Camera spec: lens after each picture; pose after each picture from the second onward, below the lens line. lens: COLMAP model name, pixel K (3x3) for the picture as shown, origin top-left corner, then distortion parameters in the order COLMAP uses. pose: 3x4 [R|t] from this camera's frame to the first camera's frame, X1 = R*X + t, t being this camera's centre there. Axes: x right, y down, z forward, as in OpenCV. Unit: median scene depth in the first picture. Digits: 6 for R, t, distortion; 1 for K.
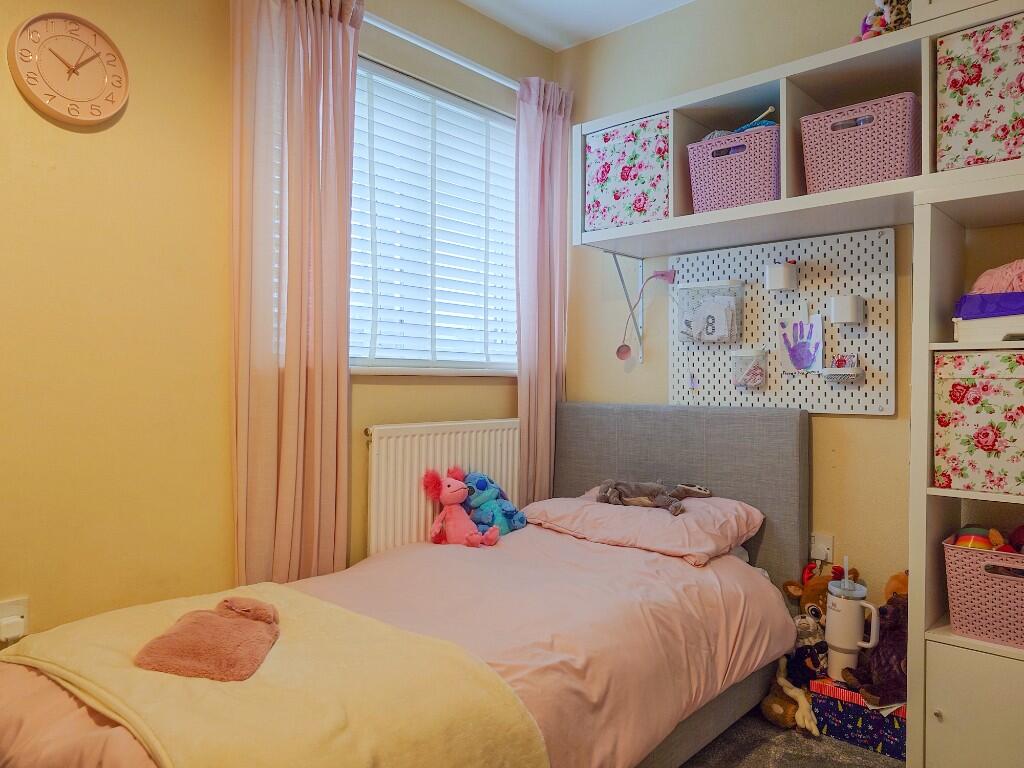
lens RADIAL K [[727.5, 0, 510.8], [0, 727.5, 383.3], [0, 0, 1]] dist [-0.010020, 0.001296]
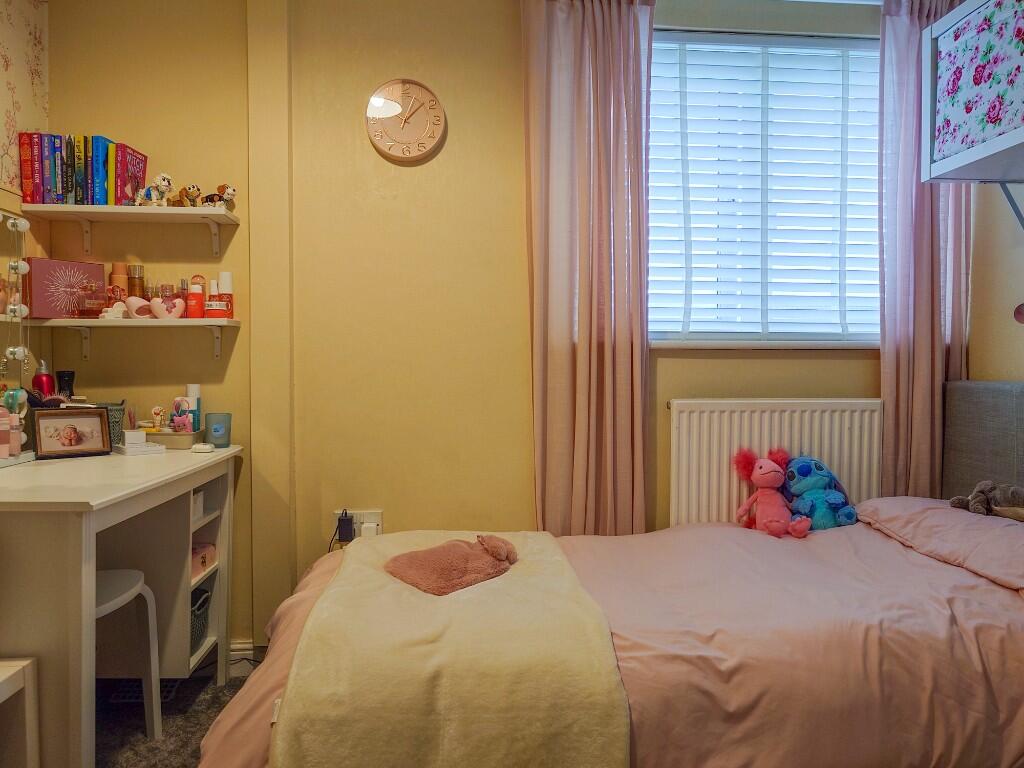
lens RADIAL K [[727.5, 0, 511.7], [0, 727.5, 385.3], [0, 0, 1]] dist [-0.010020, 0.001296]
pose [[0.723049, 0.016244, -0.690605, 0.327357], [0.001924, 0.999672, 0.025528, 0.012382], [0.690794, -0.019786, 0.722781, 0.115693]]
